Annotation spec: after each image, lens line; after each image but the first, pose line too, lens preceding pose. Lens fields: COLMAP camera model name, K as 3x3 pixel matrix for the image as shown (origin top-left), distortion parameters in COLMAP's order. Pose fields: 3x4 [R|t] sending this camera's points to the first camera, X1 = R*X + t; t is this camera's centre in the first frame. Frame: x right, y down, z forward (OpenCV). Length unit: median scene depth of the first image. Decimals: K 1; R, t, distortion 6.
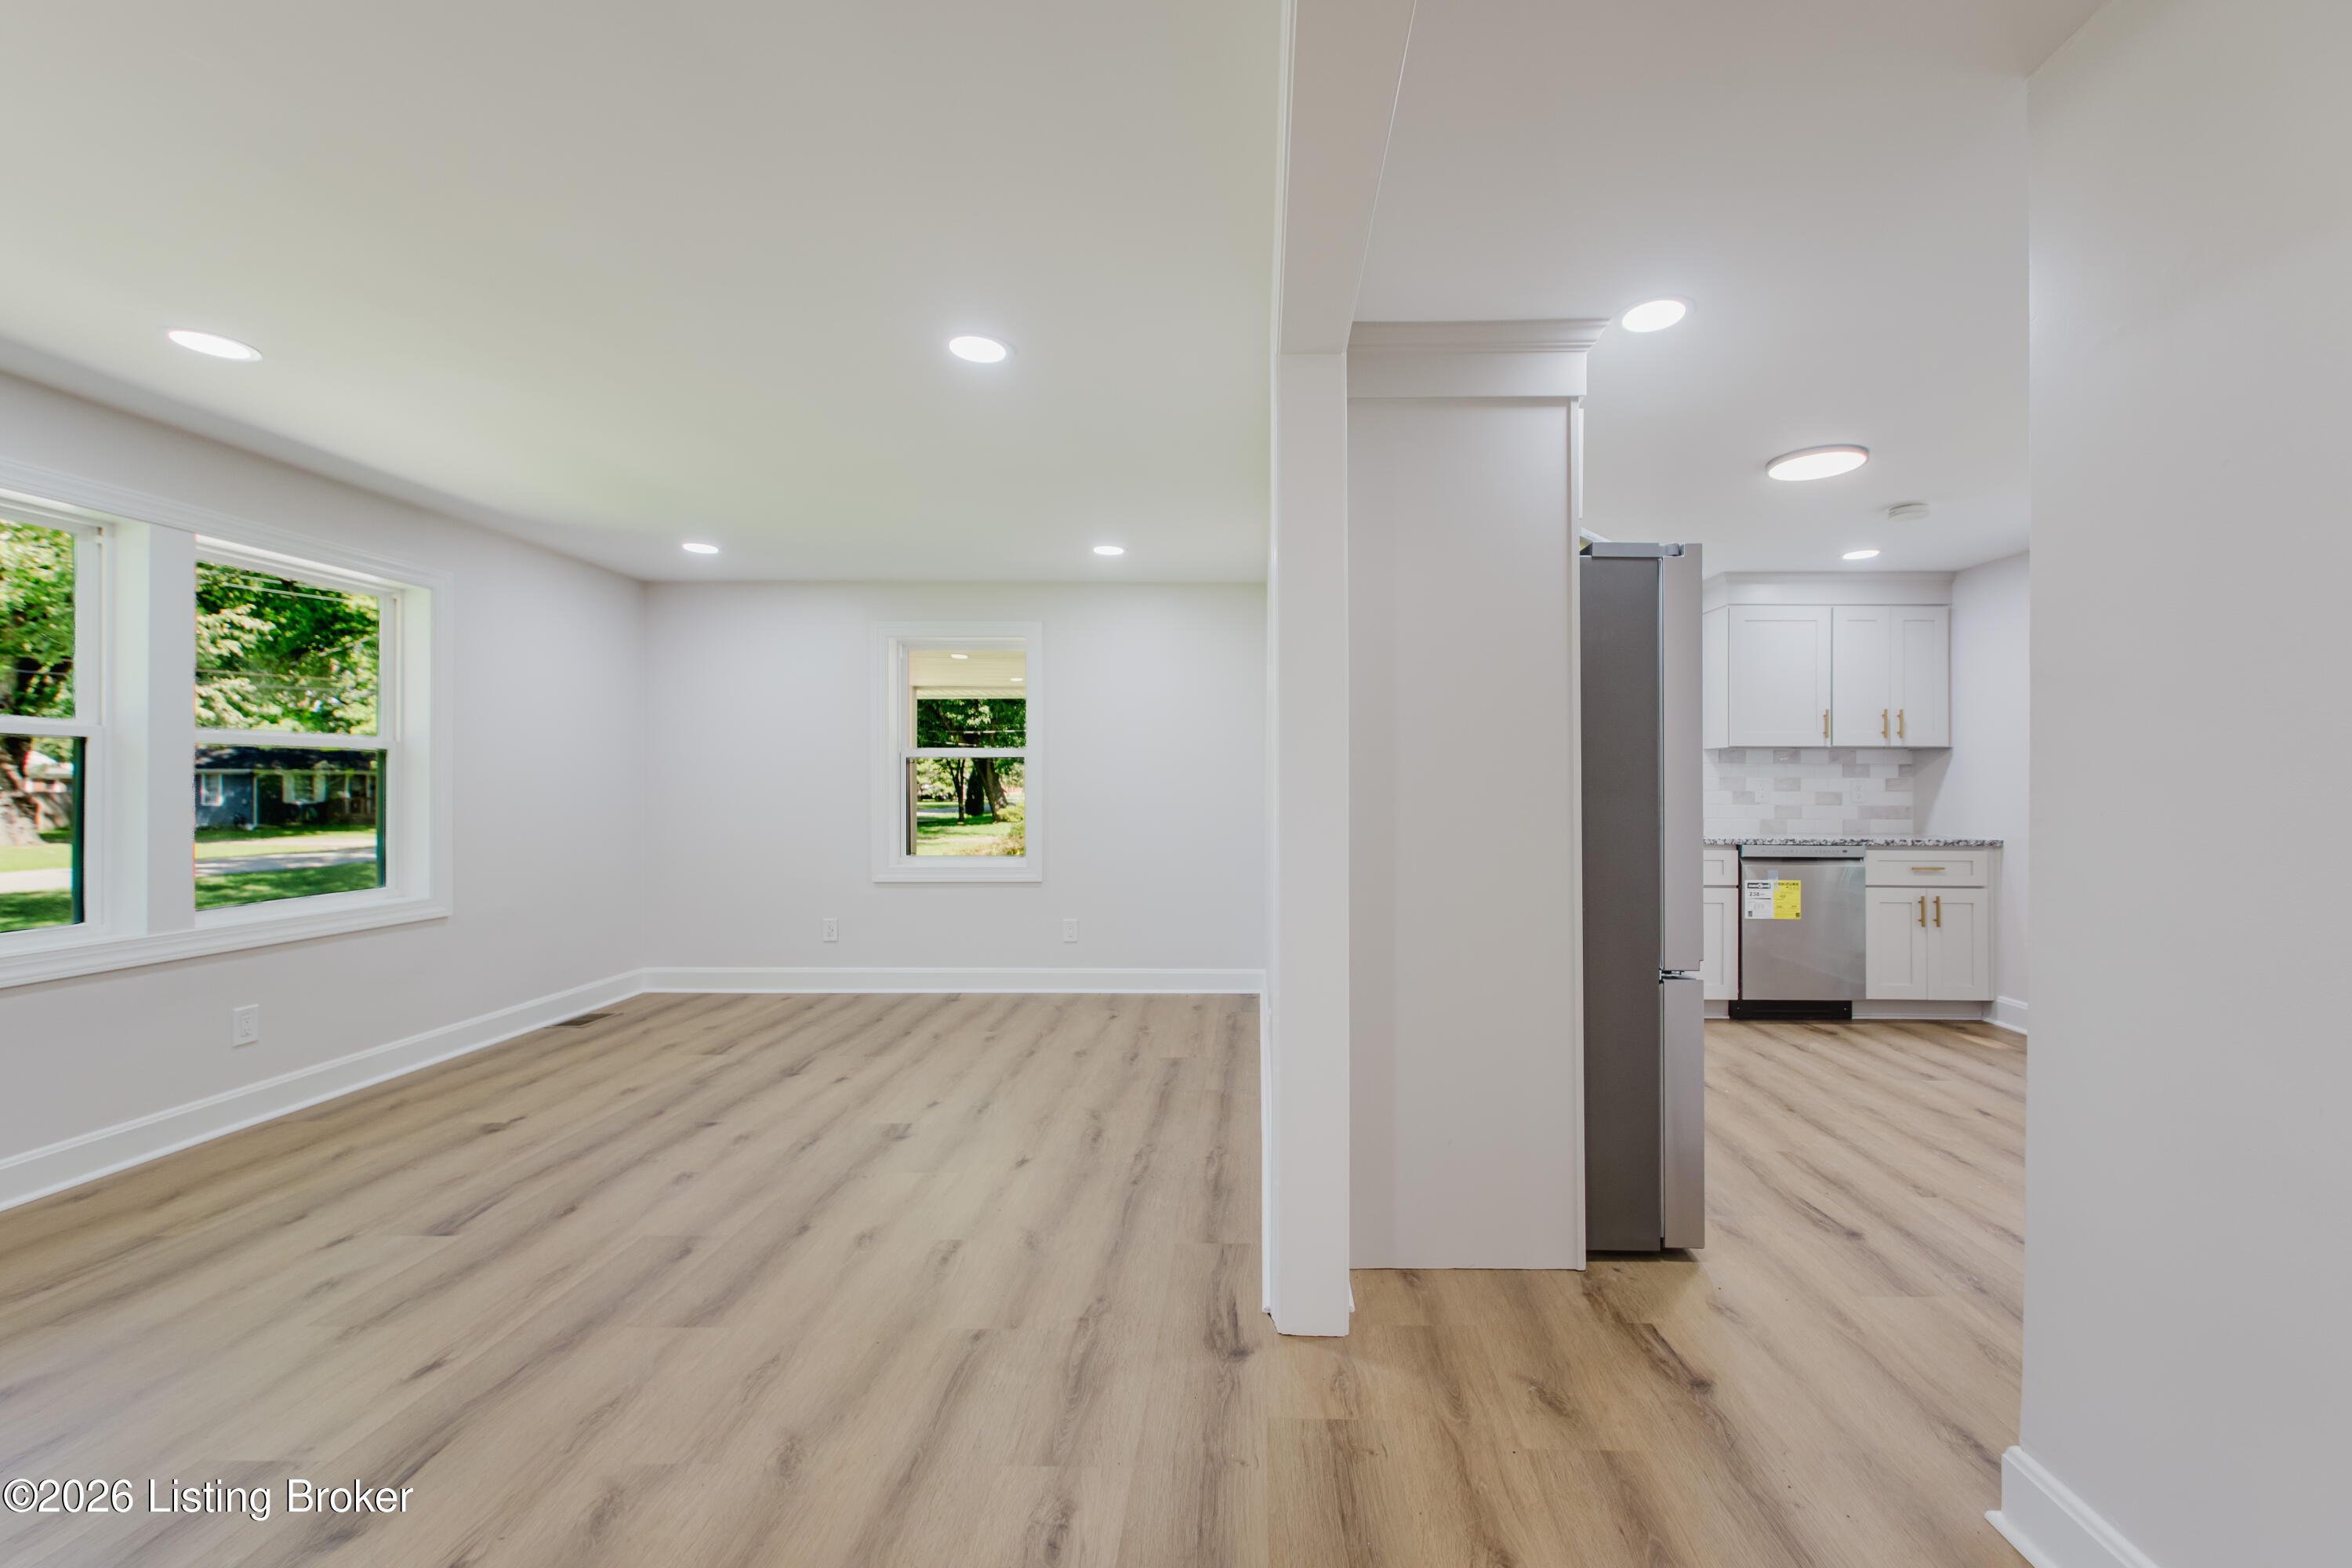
lens RADIAL K [[968.5, 0, 1177.1], [0, 968.5, 771.1], [0, 0, 1]] dist [0.011625, -0.005631]
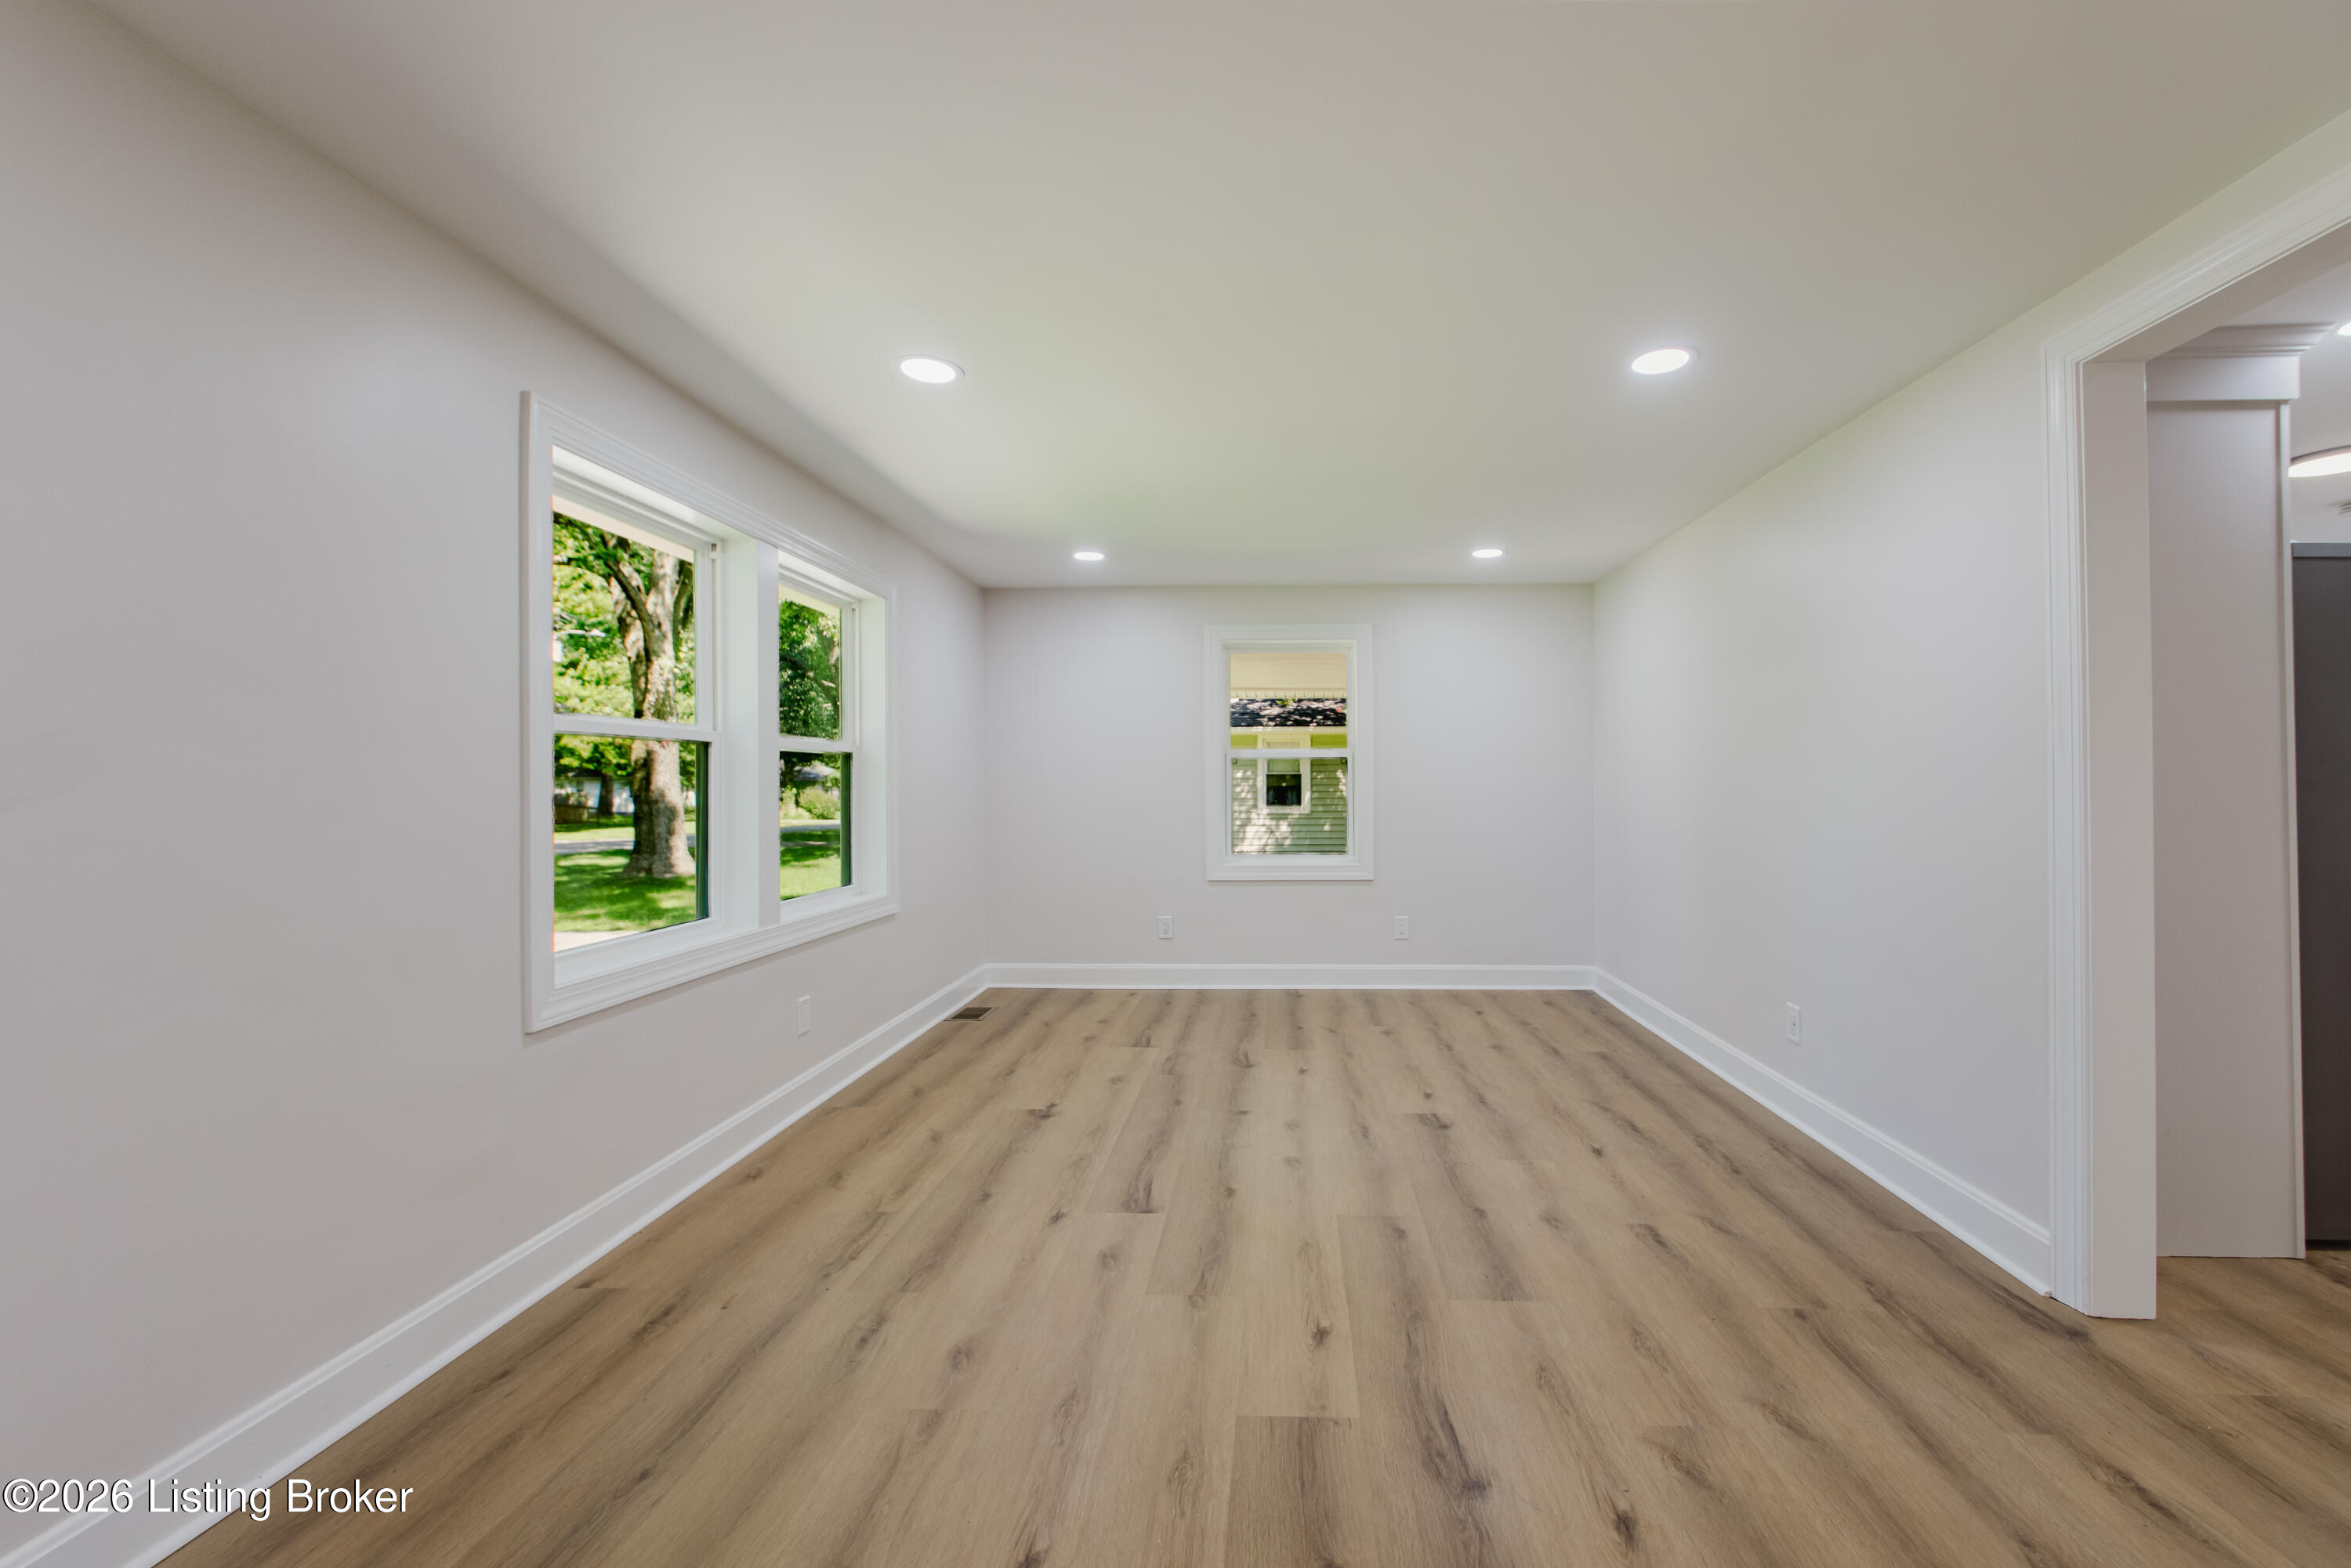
lens RADIAL K [[968.1, 0, 1200.0], [0, 968.1, 776.6], [0, 0, 1]] dist [0.011625, -0.005631]
pose [[0.999583, -0.003410, -0.028664, -0.614070], [0.003618, 0.999967, 0.007217, -0.003853], [0.028638, -0.007317, 0.999563, -0.042812]]
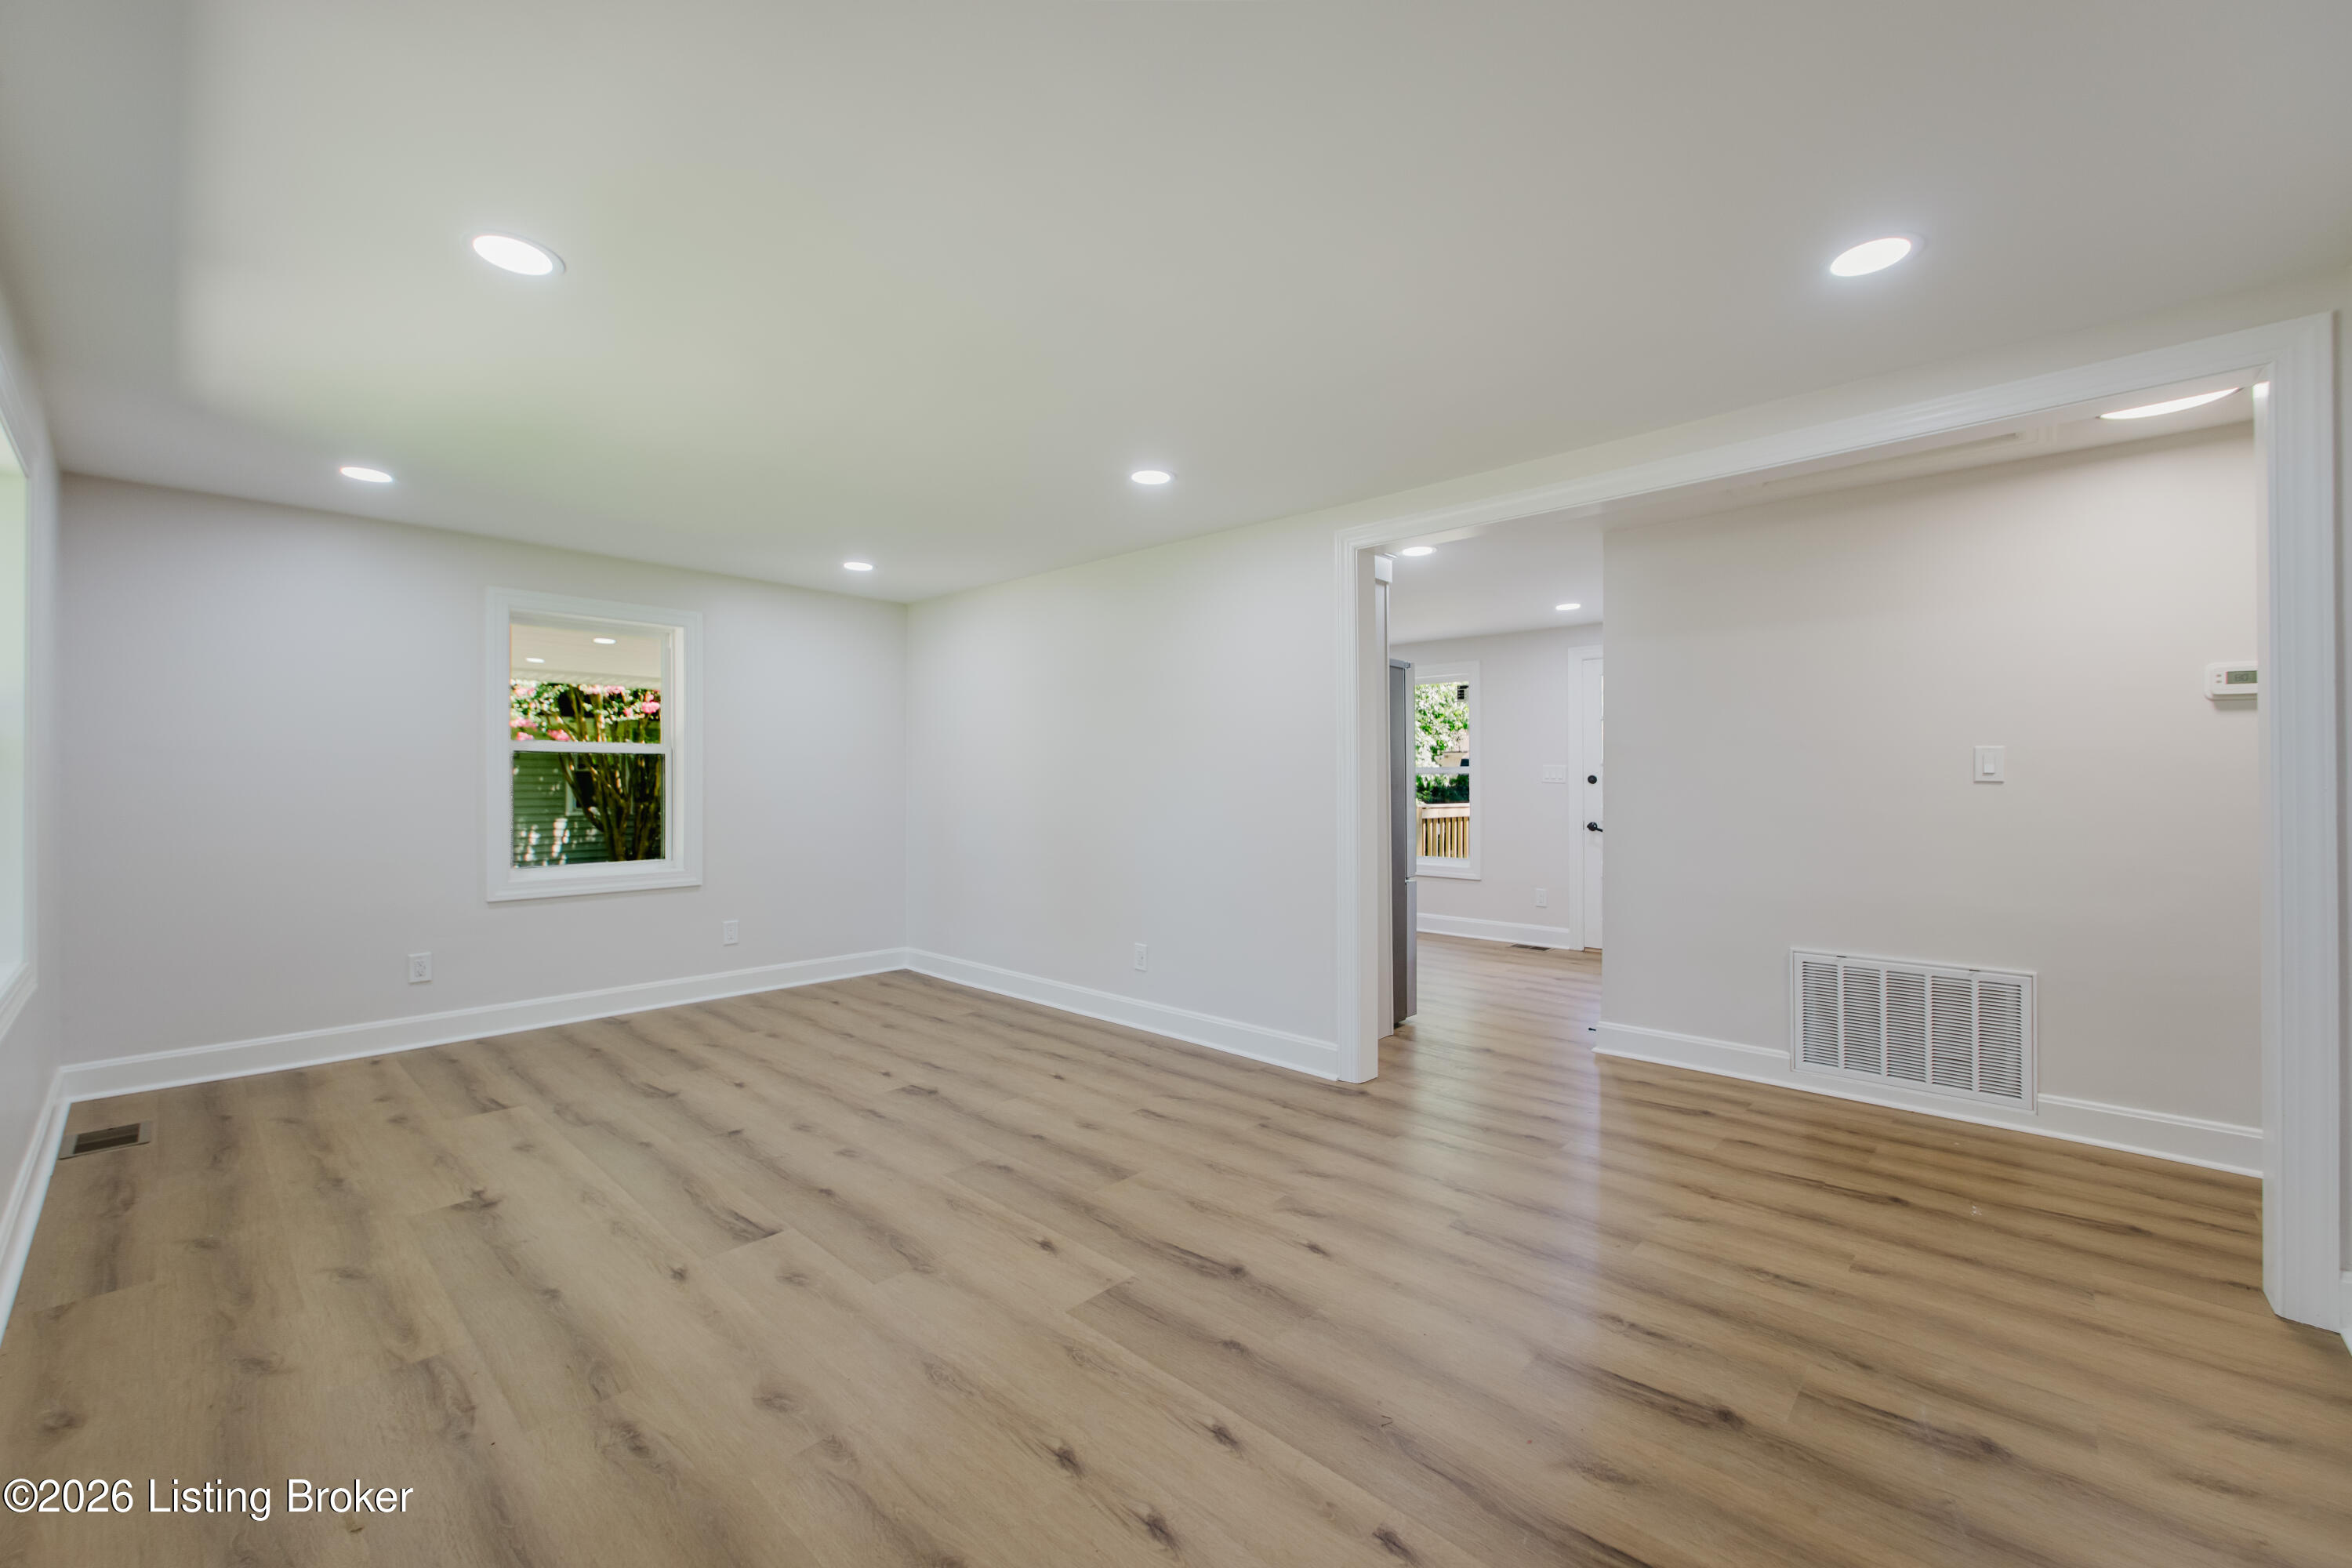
lens RADIAL K [[968.5, 0, 1188.2], [0, 968.5, 772.6], [0, 0, 1]] dist [0.011625, -0.005631]
pose [[0.665046, 0.009494, 0.746742, -1.128040], [-0.012176, 0.999924, -0.001868, -0.001456], [-0.746703, -0.007850, 0.665111, 0.019016]]
